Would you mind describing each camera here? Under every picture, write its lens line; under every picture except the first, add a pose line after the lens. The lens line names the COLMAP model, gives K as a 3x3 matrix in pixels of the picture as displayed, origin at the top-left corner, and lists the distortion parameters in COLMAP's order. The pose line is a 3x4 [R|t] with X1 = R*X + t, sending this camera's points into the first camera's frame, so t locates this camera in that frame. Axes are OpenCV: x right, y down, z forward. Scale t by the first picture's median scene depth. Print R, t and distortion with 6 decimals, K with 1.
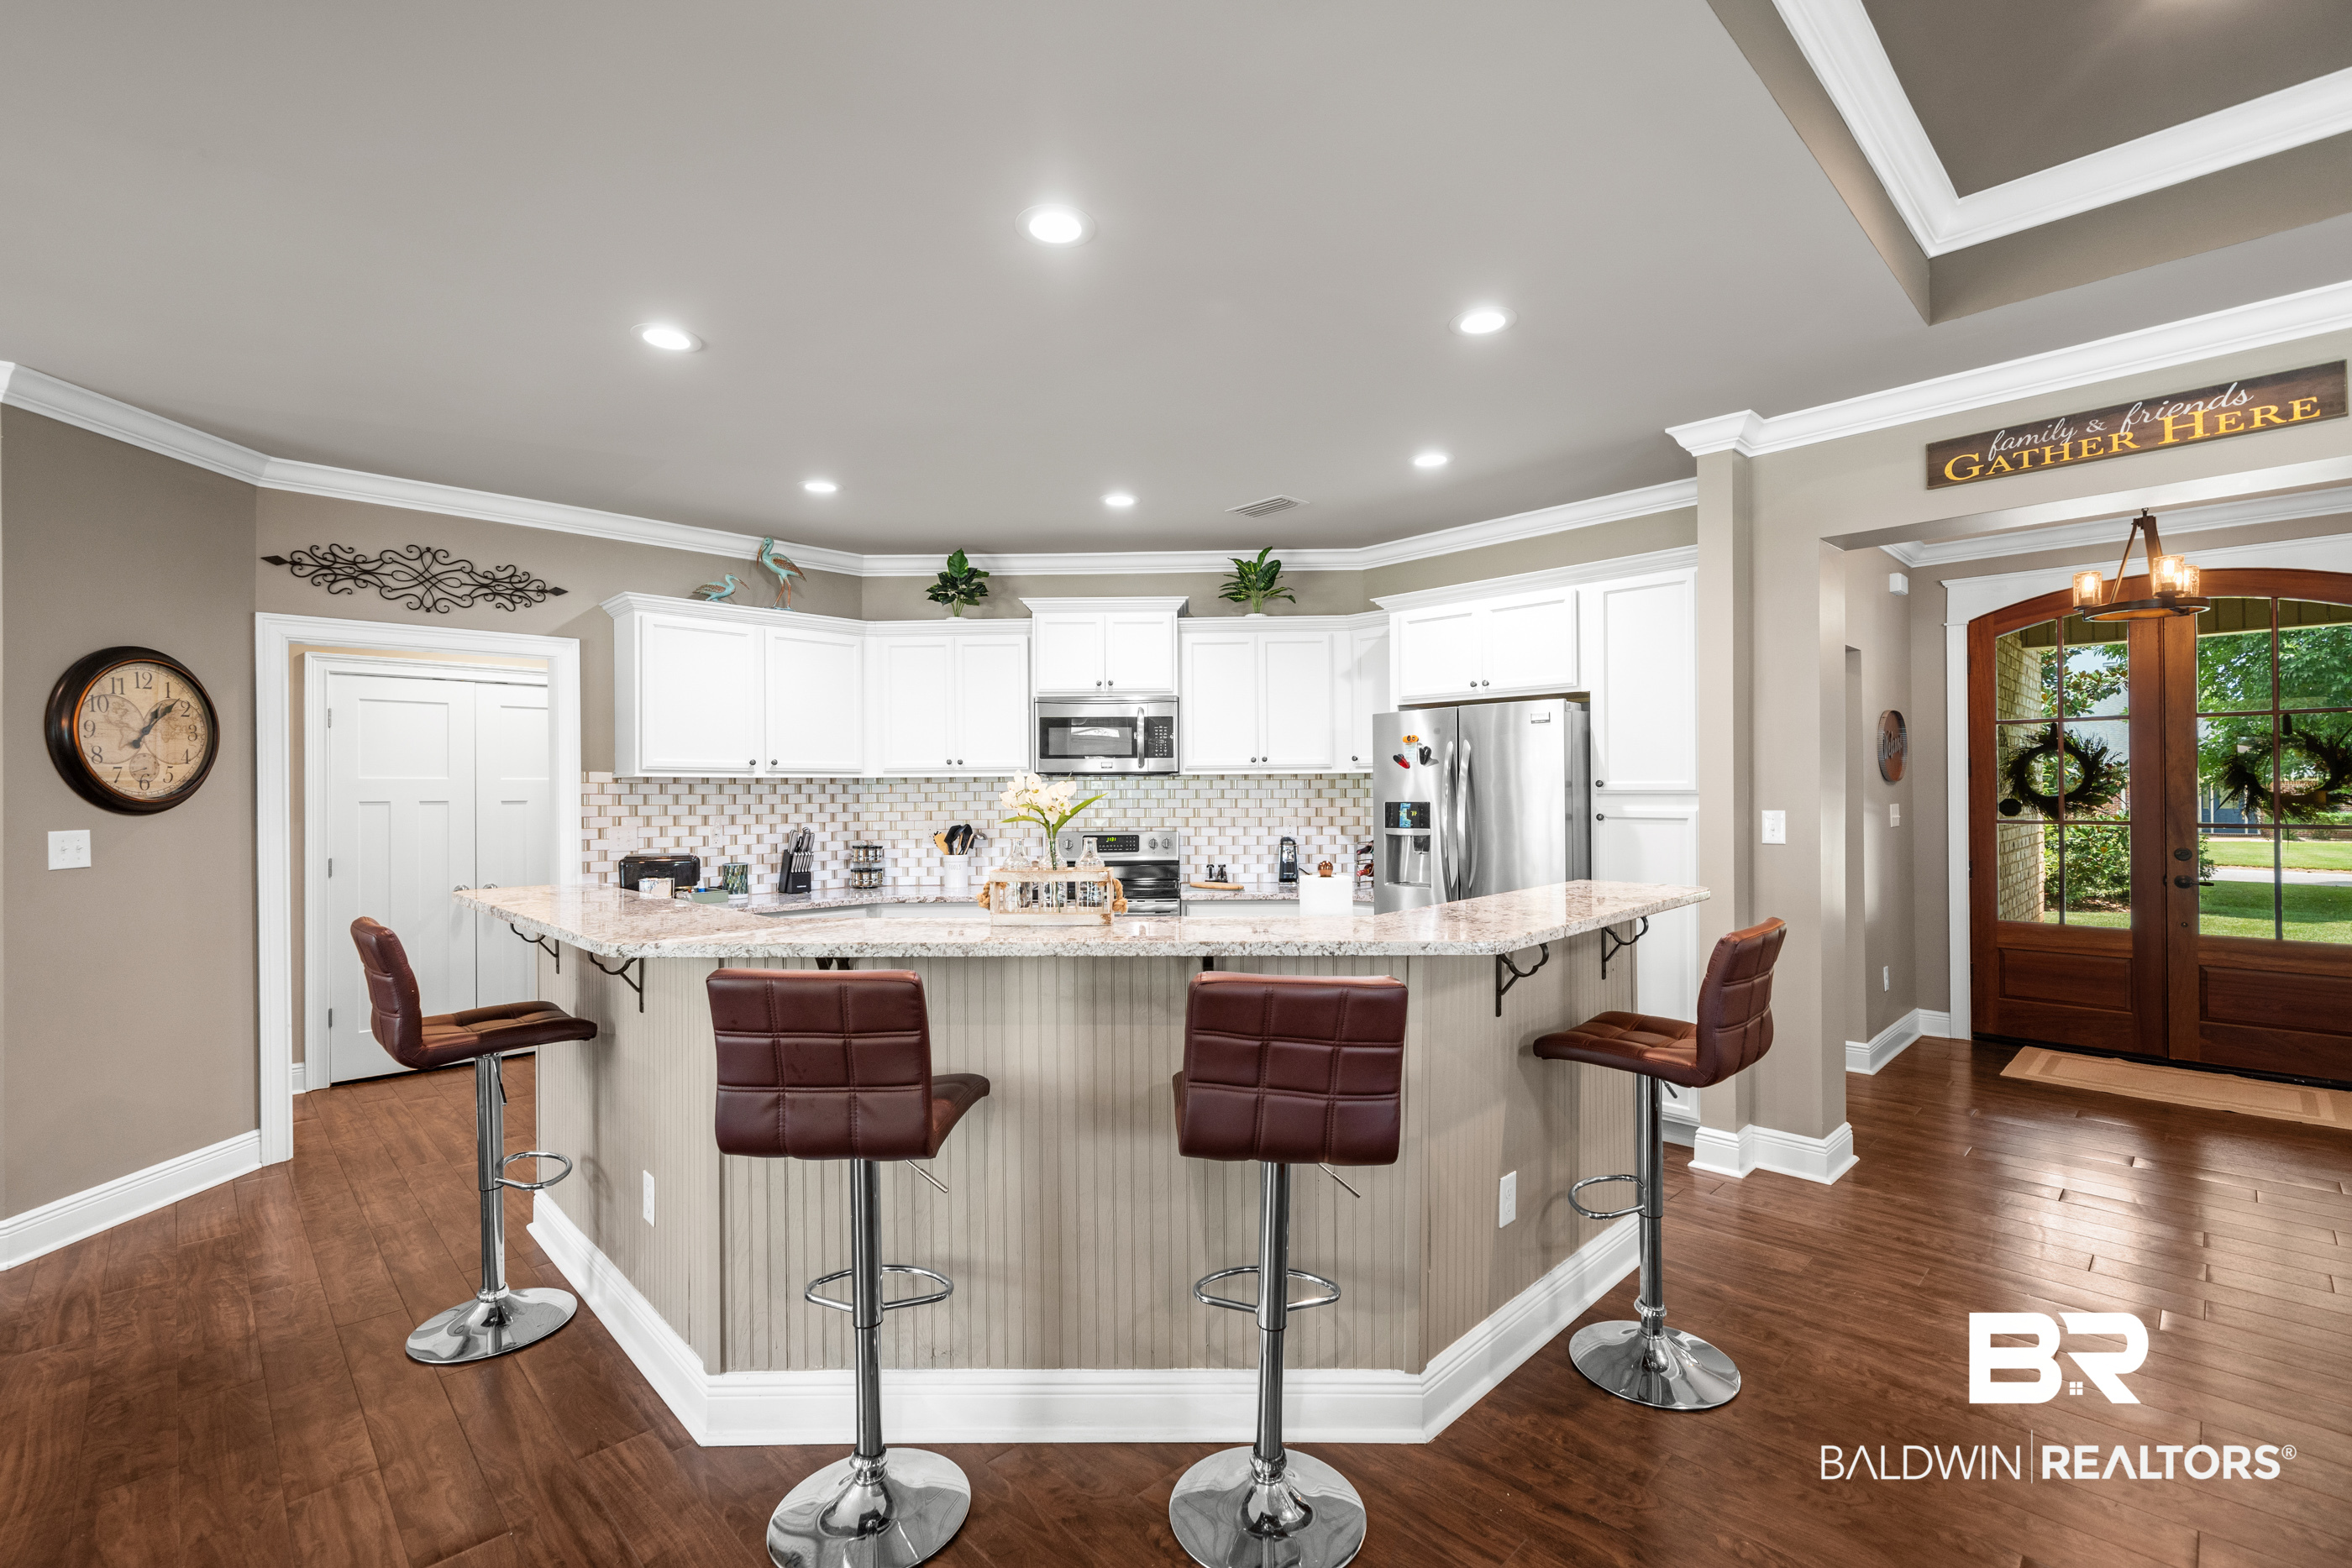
lens RADIAL K [[1024.4, 0, 1175.6], [0, 1024.4, 786.7], [0, 0, 1]] dist [-0.000830, 0.000188]
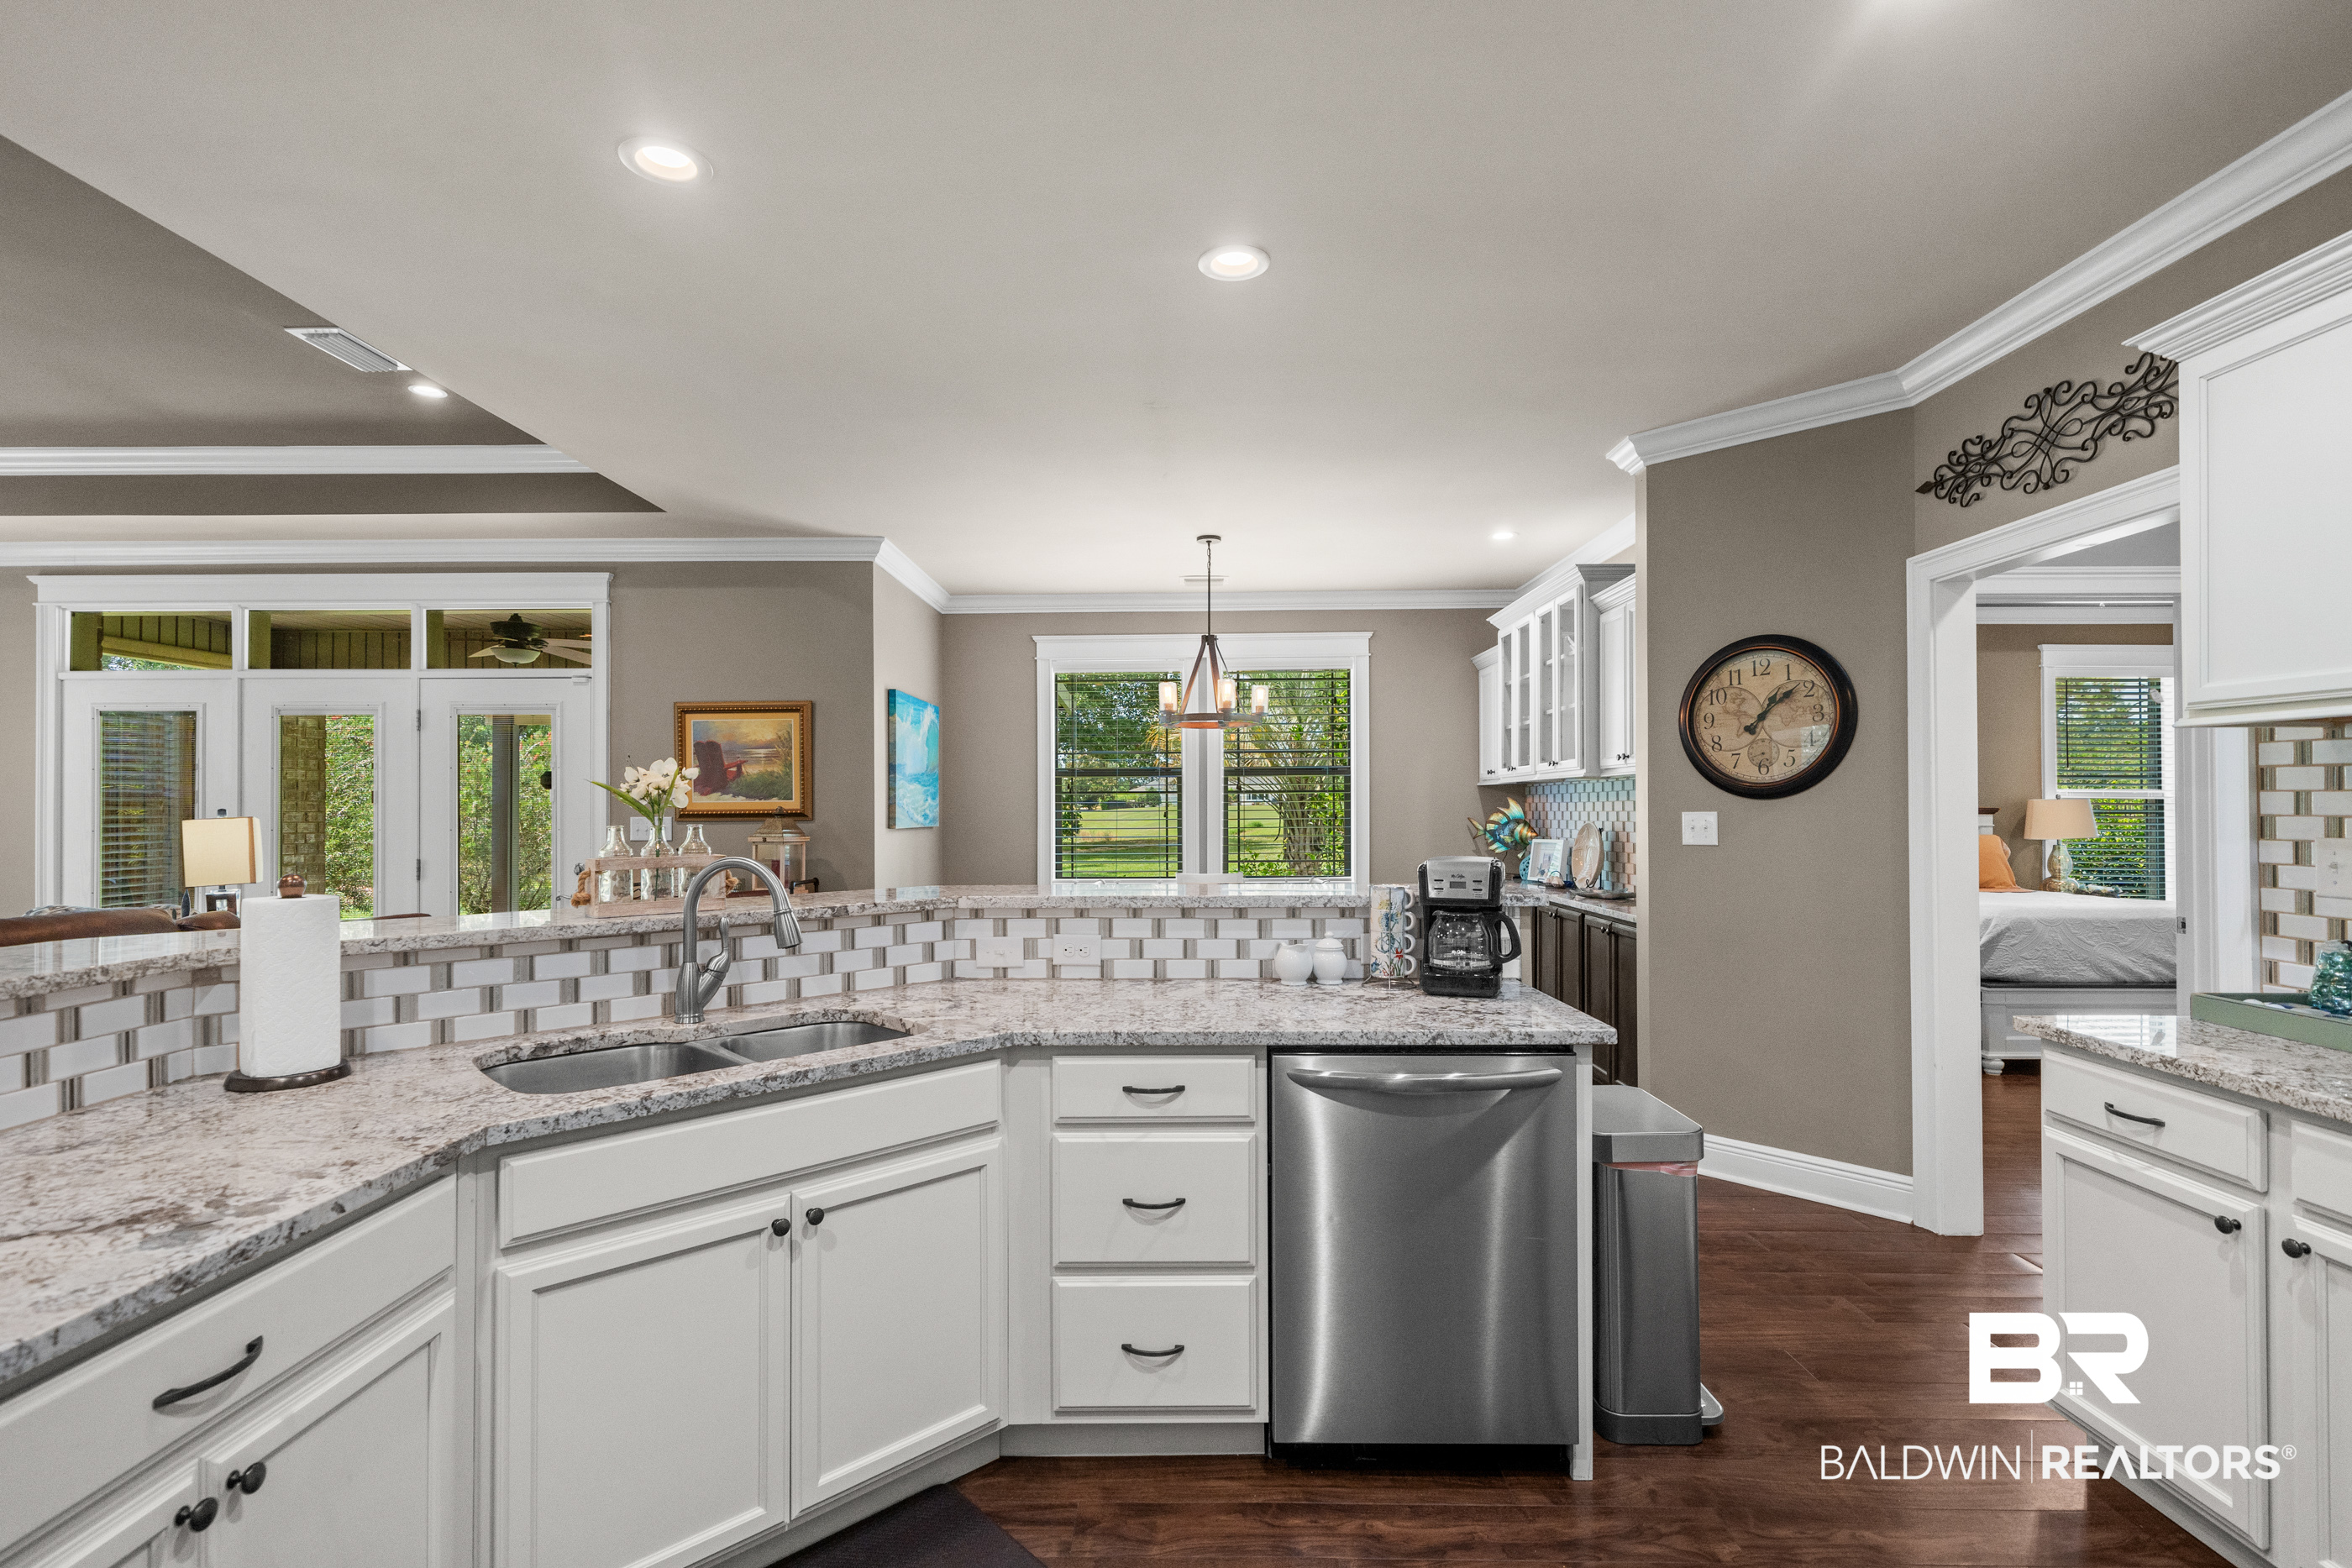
lens RADIAL K [[1136.7, 0, 1214.3], [0, 1136.7, 803.2], [0, 0, 1]] dist [-0.002862, 0.000291]
pose [[-0.705036, 0.008958, -0.709115, 0.190948], [0.012198, 0.999925, 0.000503, 0.025845], [0.709067, -0.008295, -0.705092, 1.487170]]
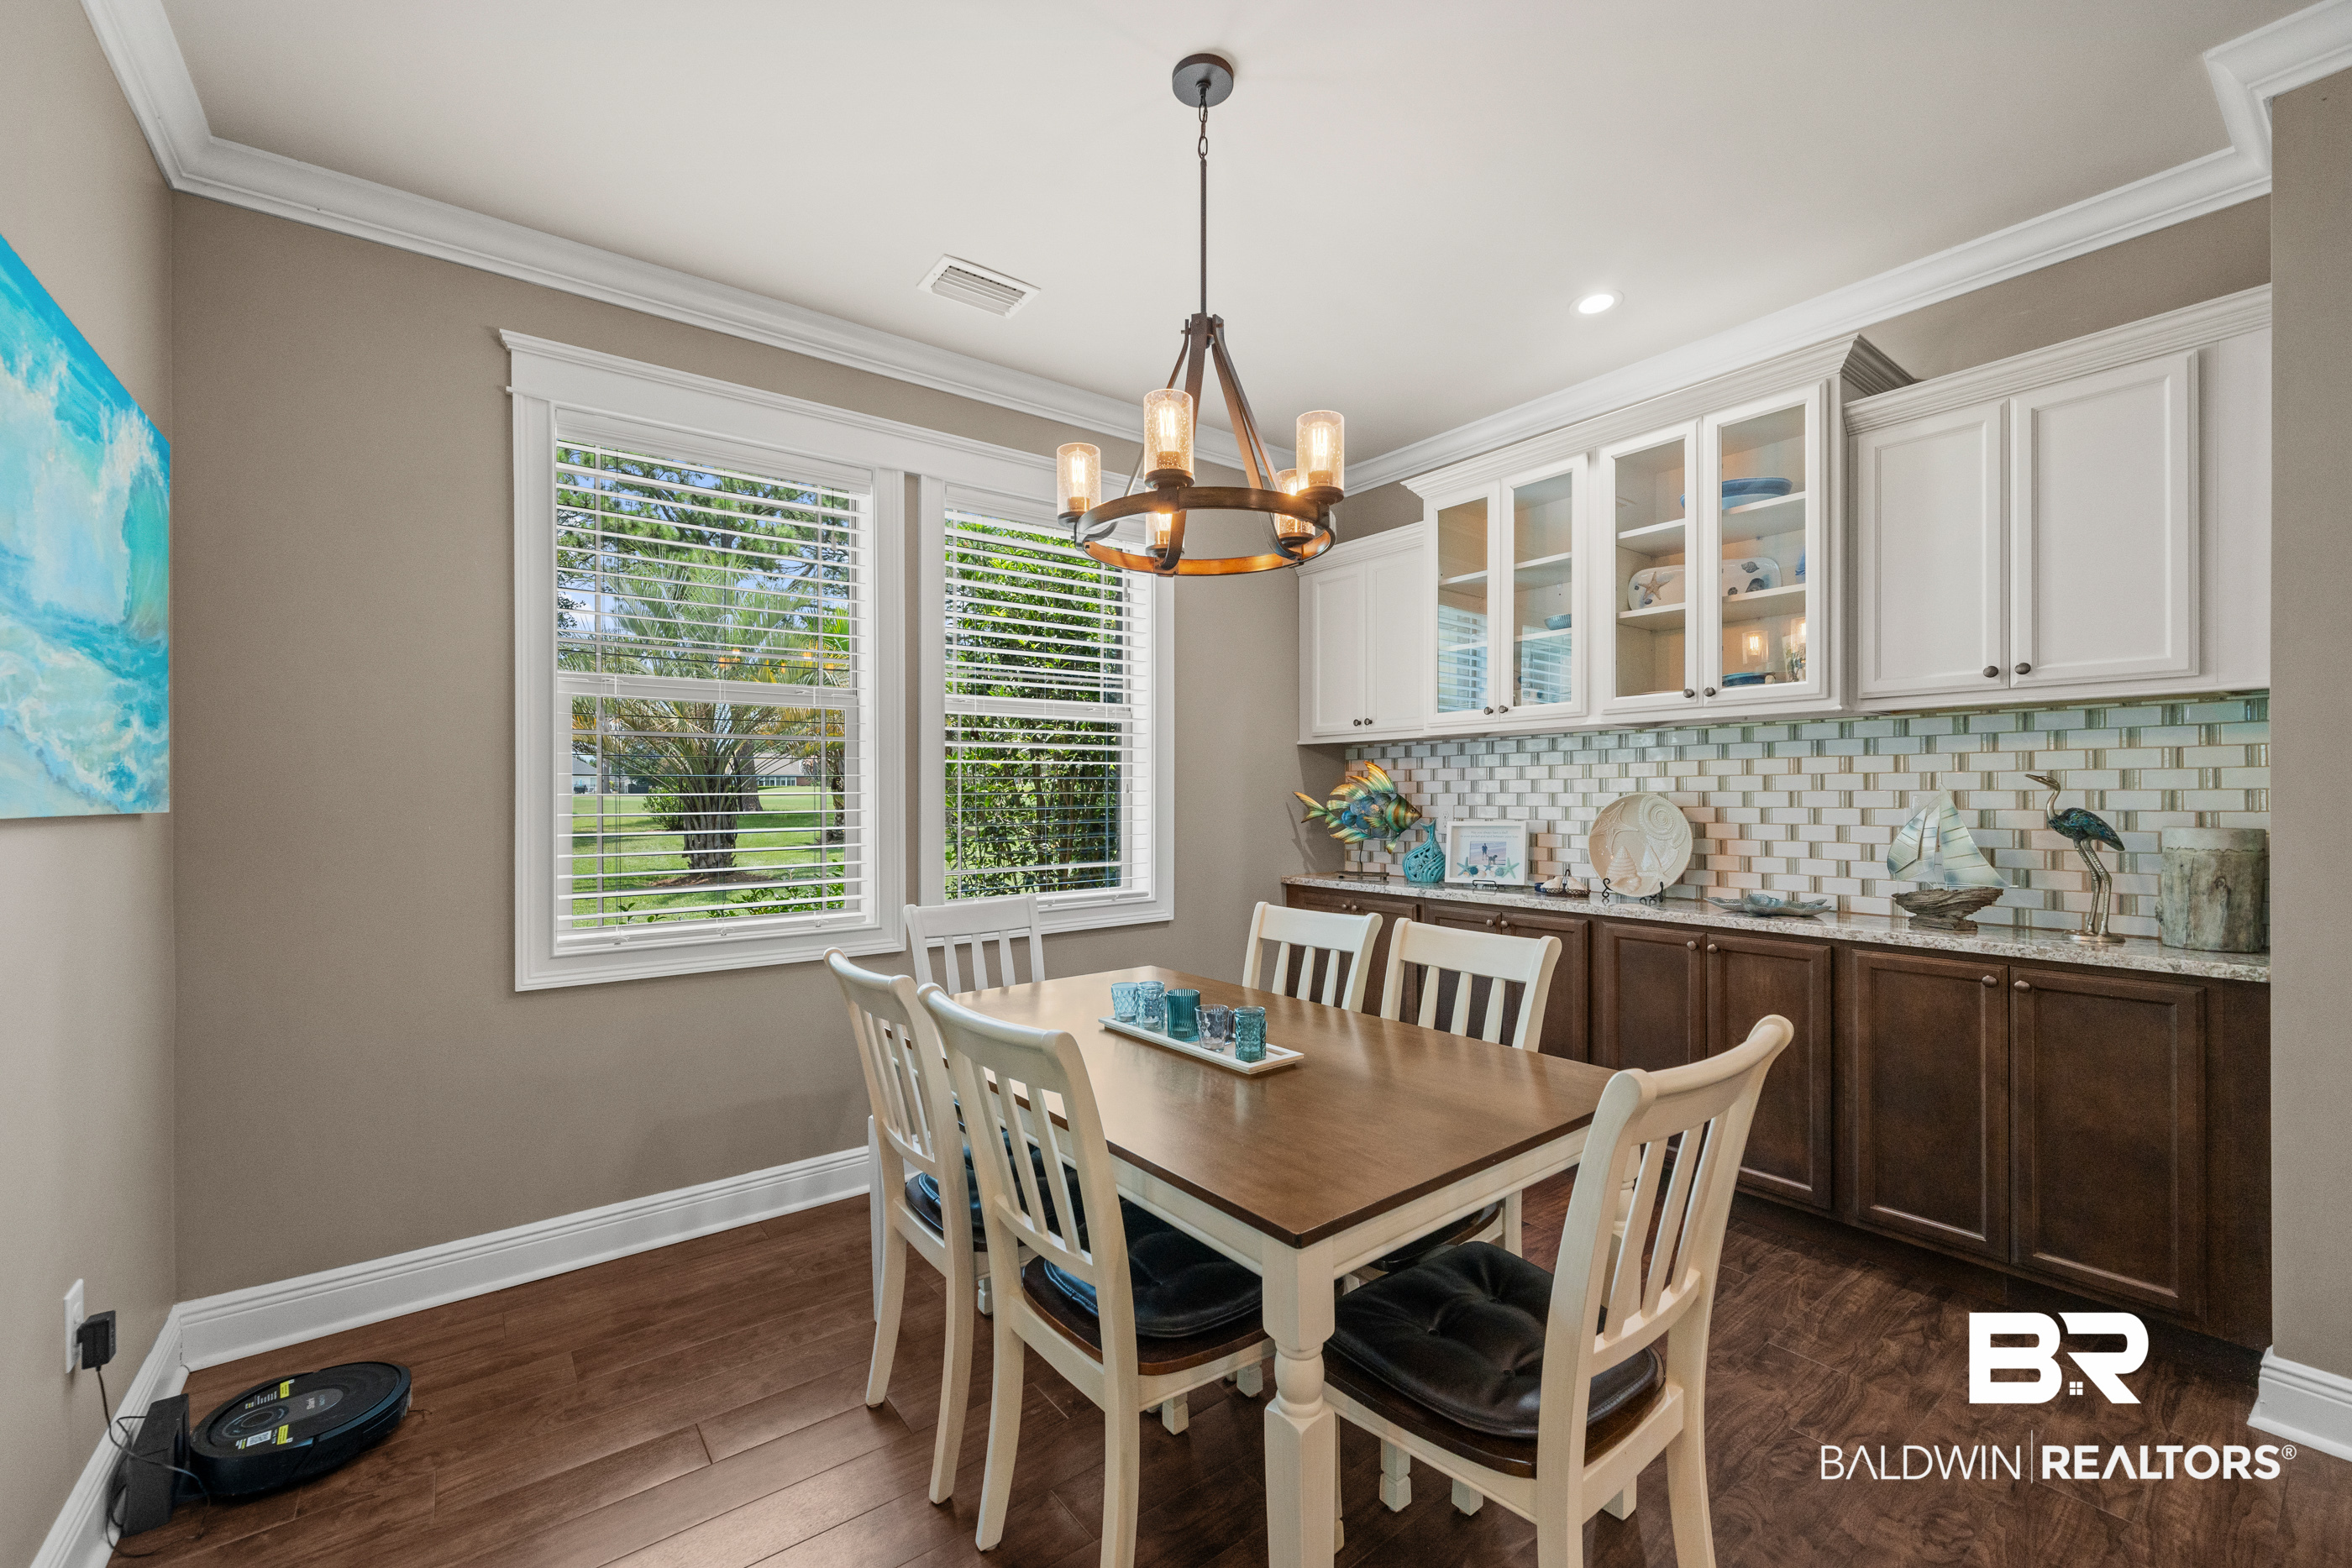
lens RADIAL K [[940.8, 0, 1175.6], [0, 940.8, 797.7], [0, 0, 1]] dist [-0.002262, -0.000016]
pose [[-0.131021, 0.012520, -0.991301, -0.451301], [0.007688, 0.999903, 0.011612, 0.052293], [0.991350, -0.006100, -0.131104, 0.336073]]
